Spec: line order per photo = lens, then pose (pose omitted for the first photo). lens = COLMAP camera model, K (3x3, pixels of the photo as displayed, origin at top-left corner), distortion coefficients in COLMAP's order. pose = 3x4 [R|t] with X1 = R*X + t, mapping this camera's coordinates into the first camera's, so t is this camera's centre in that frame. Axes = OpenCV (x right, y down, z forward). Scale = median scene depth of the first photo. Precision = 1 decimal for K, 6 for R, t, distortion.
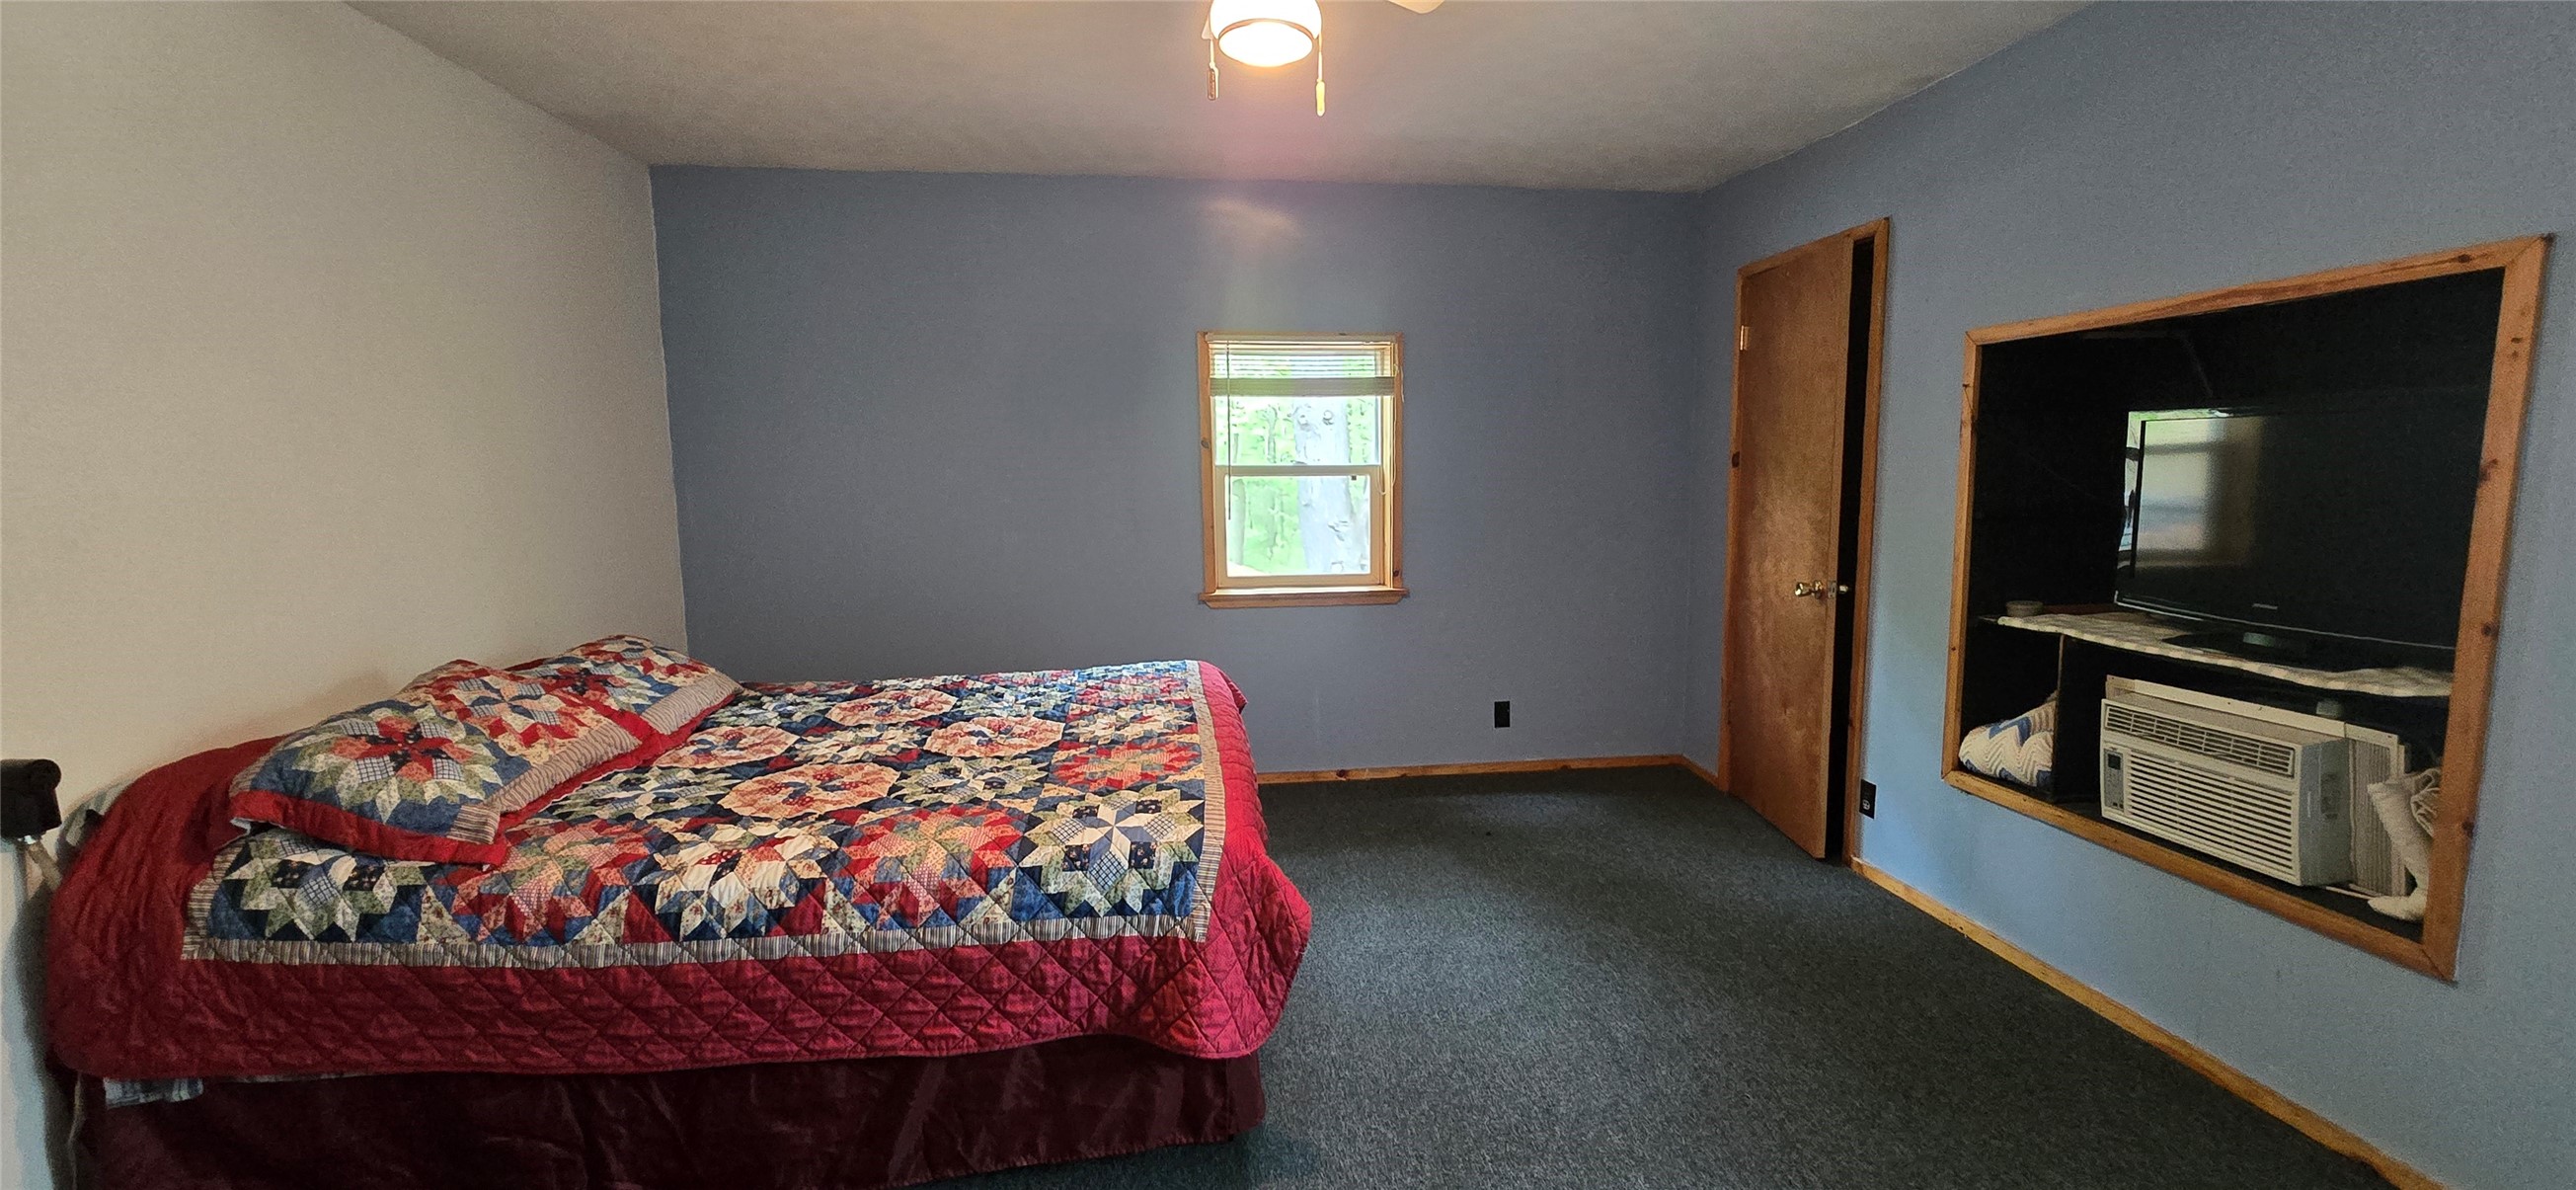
lens RADIAL K [[1053.1, 0, 1283.7], [0, 1053.1, 629.2], [0, 0, 1]] dist [-0.020633, -0.000039]
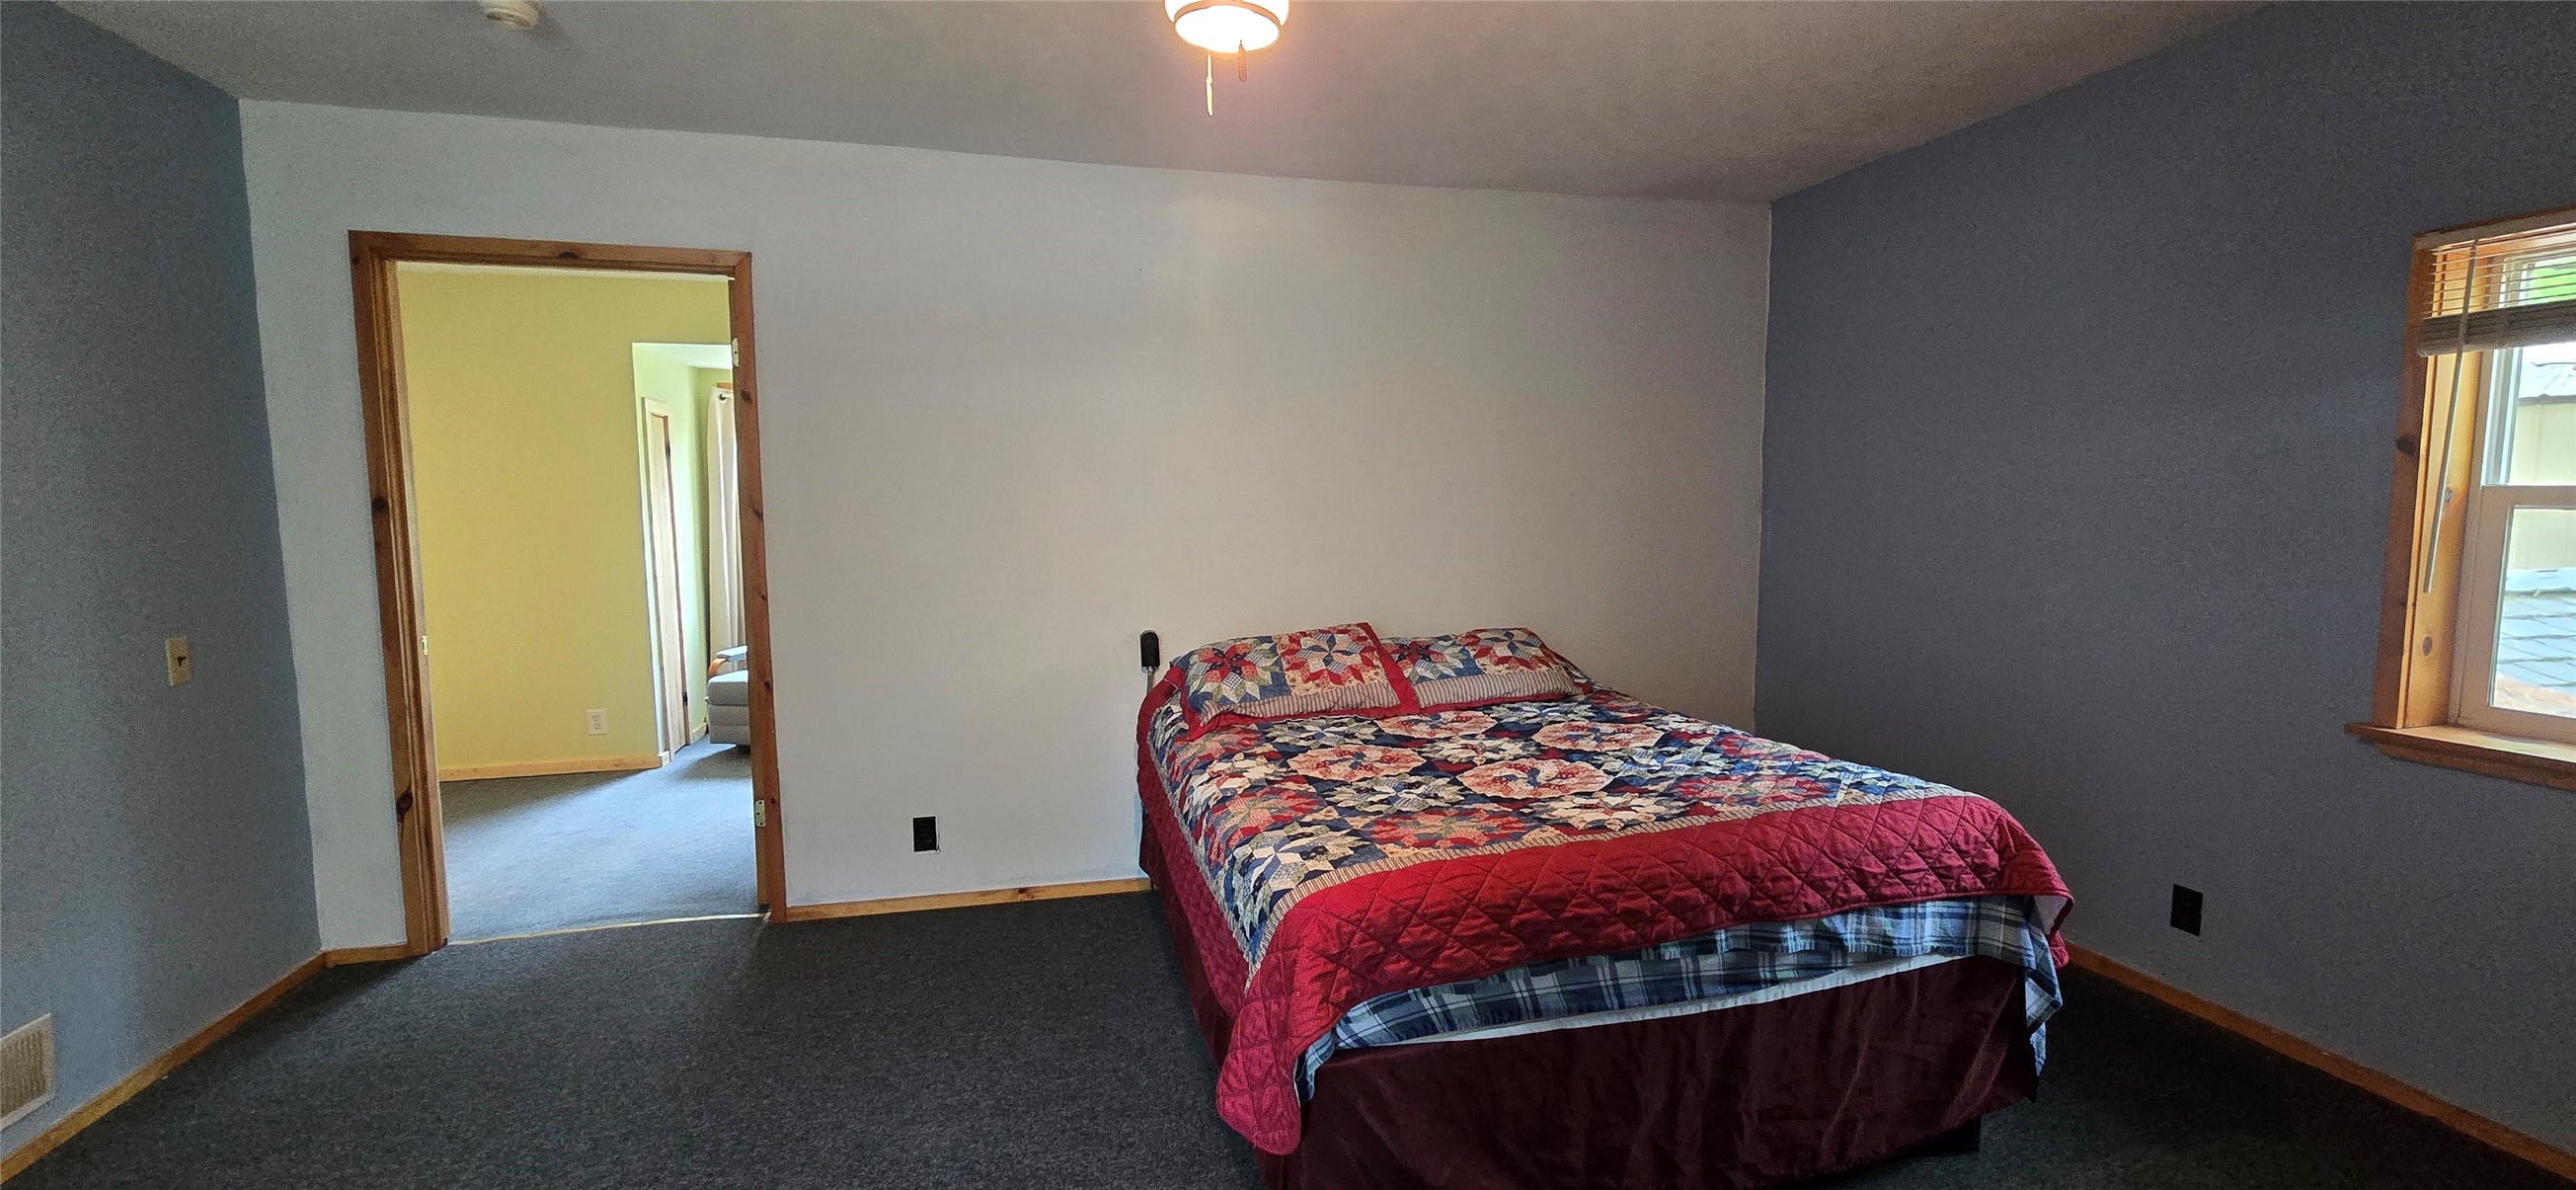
lens RADIAL K [[1060.6, 0, 1298.4], [0, 1060.6, 600.5], [0, 0, 1]] dist [-0.003554, 0.003533]
pose [[0.142648, 0.110614, -0.983573, 0.718687], [-0.135151, 0.986605, 0.091354, -0.133434], [0.980503, 0.119900, 0.155686, 0.712891]]
